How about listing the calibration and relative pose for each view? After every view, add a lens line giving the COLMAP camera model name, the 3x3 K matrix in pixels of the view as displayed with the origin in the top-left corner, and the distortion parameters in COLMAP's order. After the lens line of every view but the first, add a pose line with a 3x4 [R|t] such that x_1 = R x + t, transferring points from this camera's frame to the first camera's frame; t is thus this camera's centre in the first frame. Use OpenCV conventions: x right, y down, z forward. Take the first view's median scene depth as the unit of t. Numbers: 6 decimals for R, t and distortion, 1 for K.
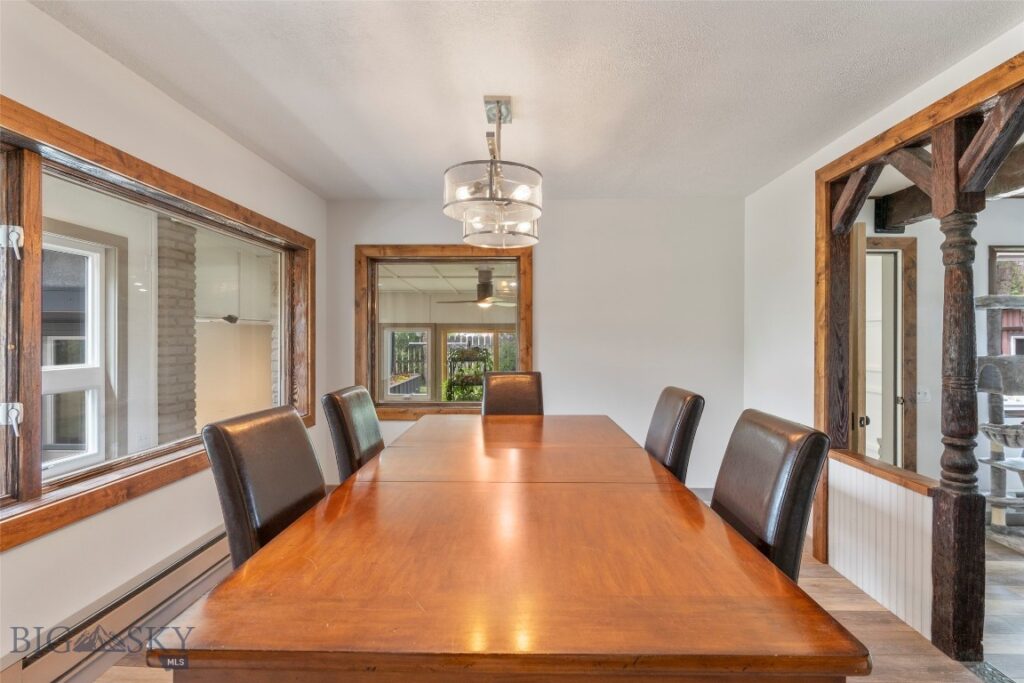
lens RADIAL K [[489.2, 0, 513.0], [0, 489.2, 340.0], [0, 0, 1]] dist [-0.003438, 0.000611]
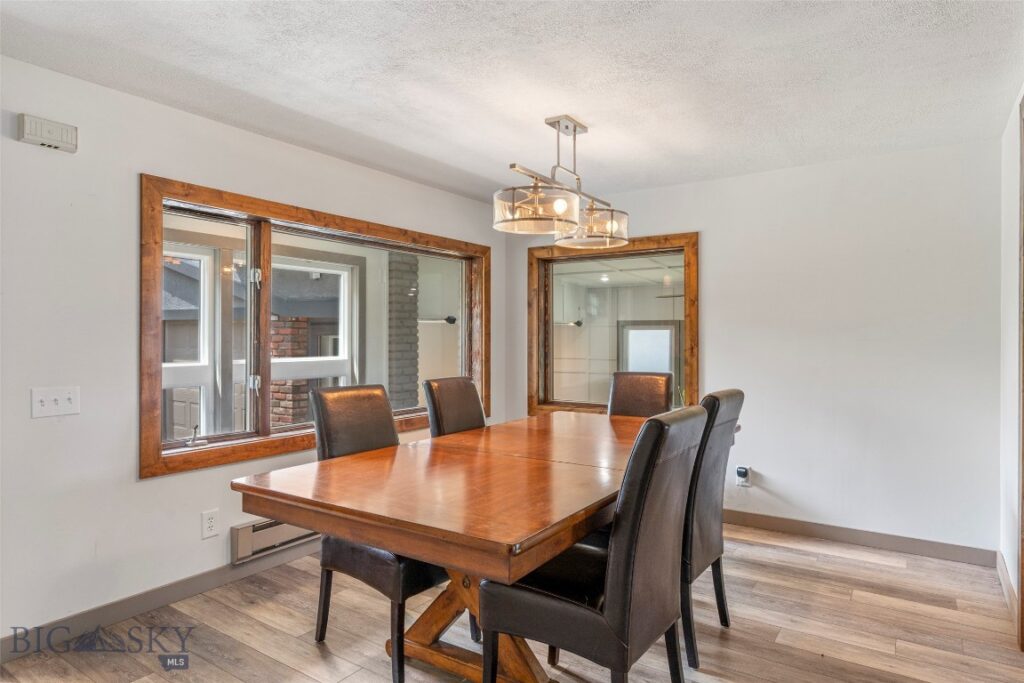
lens RADIAL K [[619.3, 0, 510.3], [0, 619.3, 339.7], [0, 0, 1]] dist [0.006456, 0.000238]
pose [[0.839925, 0.002034, -0.542698, 0.392979], [-0.002447, 0.999997, -0.000038, 0.002154], [0.542697, 0.001360, 0.839928, -0.140148]]
